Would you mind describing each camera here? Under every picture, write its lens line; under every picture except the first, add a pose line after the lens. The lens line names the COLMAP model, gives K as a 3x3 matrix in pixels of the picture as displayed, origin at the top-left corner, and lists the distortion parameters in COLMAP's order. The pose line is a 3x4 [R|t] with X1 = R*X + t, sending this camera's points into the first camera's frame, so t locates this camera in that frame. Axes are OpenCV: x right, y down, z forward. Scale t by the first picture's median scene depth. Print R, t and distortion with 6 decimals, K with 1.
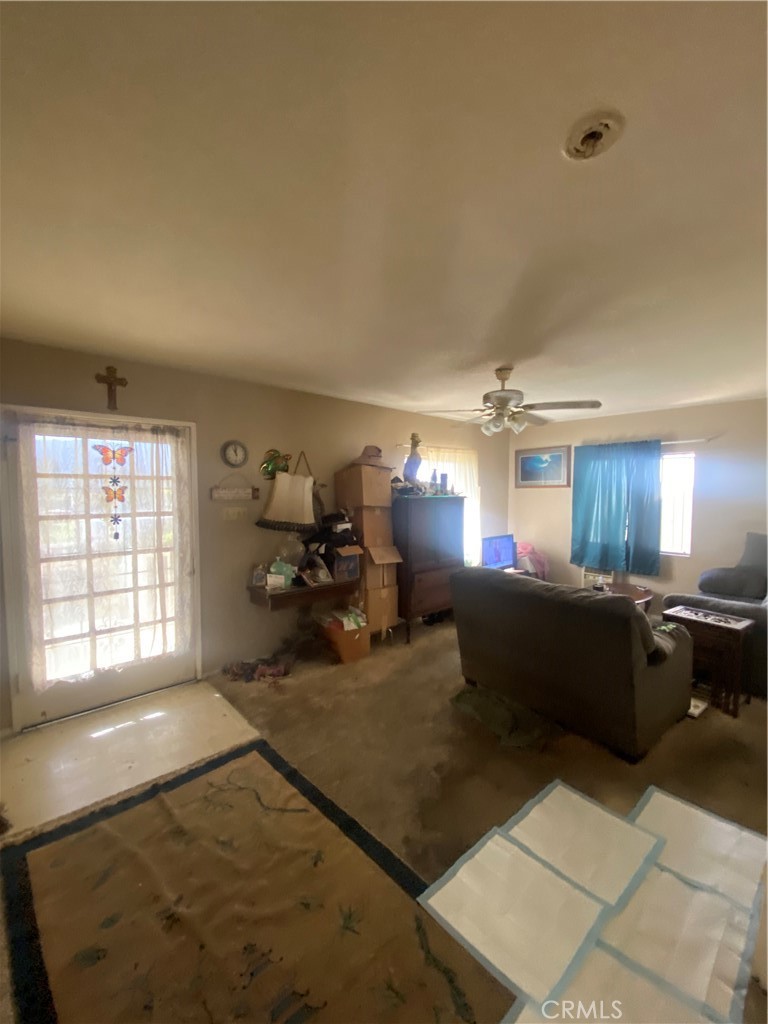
lens RADIAL K [[414.3, 0, 384.0], [0, 414.3, 512.0], [0, 0, 1]] dist [0.028136, -0.023608]
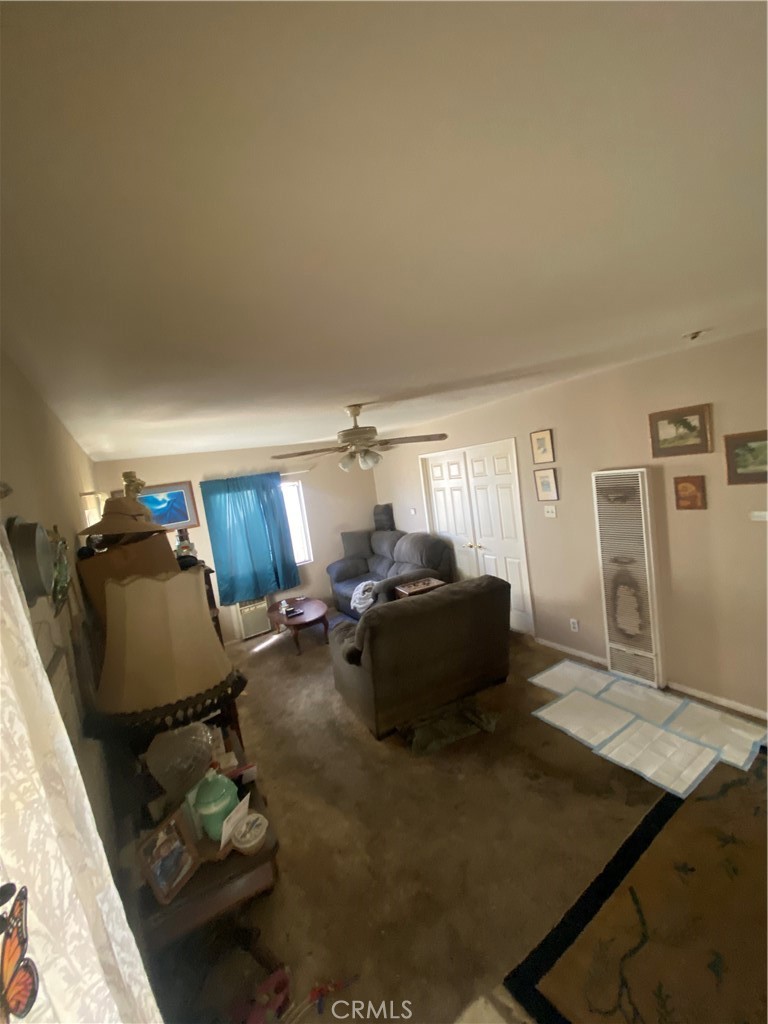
lens RADIAL K [[414.3, 0, 384.0], [0, 414.3, 512.0], [0, 0, 1]] dist [0.028136, -0.023608]
pose [[0.171702, -0.126350, 0.977013, -0.695628], [0.193716, 0.976709, 0.092267, -0.177950], [-0.965915, 0.173420, 0.192179, 0.796399]]
